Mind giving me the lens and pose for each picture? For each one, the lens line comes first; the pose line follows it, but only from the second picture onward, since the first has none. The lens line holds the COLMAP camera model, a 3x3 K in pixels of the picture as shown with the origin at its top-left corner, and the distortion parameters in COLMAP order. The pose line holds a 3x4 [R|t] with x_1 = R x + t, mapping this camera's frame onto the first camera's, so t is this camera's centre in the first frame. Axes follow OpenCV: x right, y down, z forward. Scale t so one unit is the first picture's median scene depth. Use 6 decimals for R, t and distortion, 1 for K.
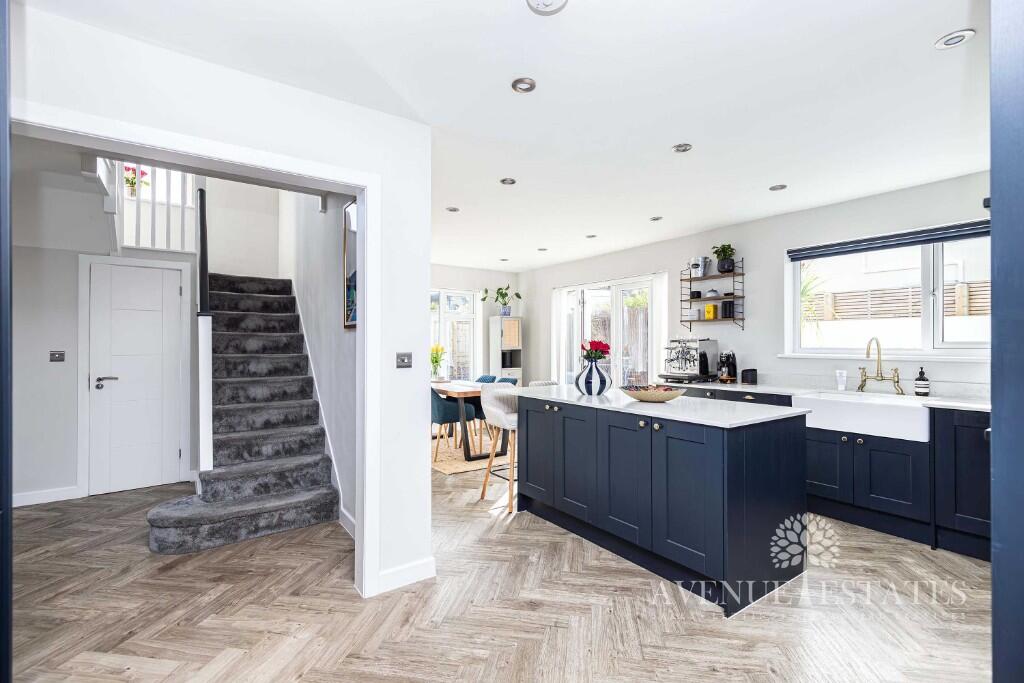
lens RADIAL K [[464.3, 0, 516.8], [0, 464.3, 342.2], [0, 0, 1]] dist [0.001988, -0.000156]
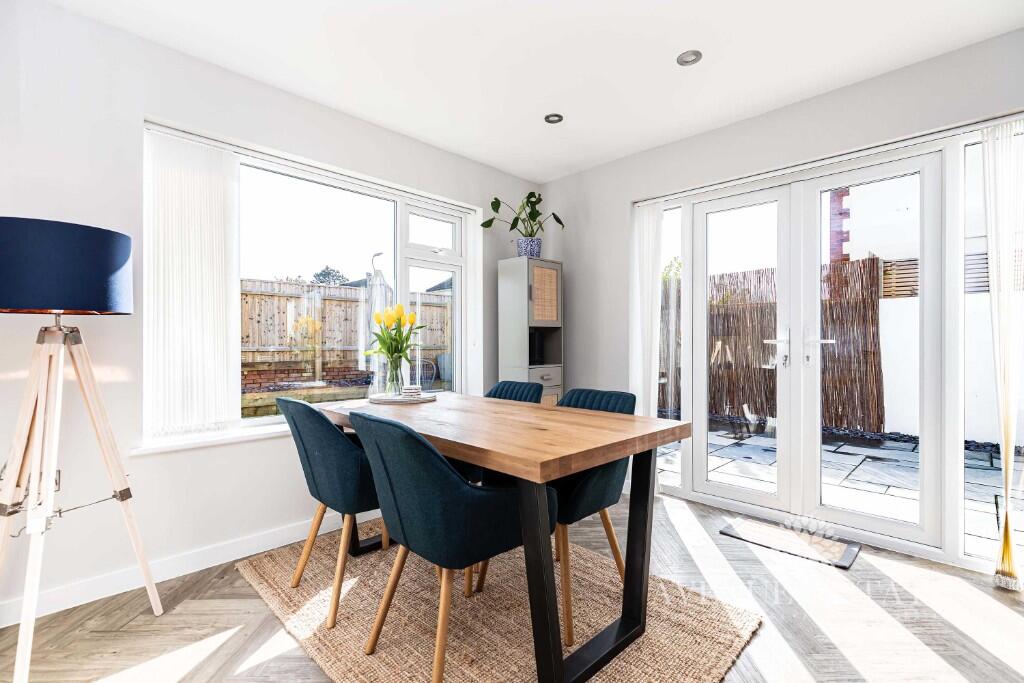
lens RADIAL K [[464.3, 0, 511.9], [0, 464.3, 335.9], [0, 0, 1]] dist [0.001988, -0.000156]
pose [[0.983095, 0.003933, 0.183053, -0.065377], [-0.005031, 0.999972, 0.005536, 0.011034], [-0.183026, -0.006363, 0.983088, 0.249508]]
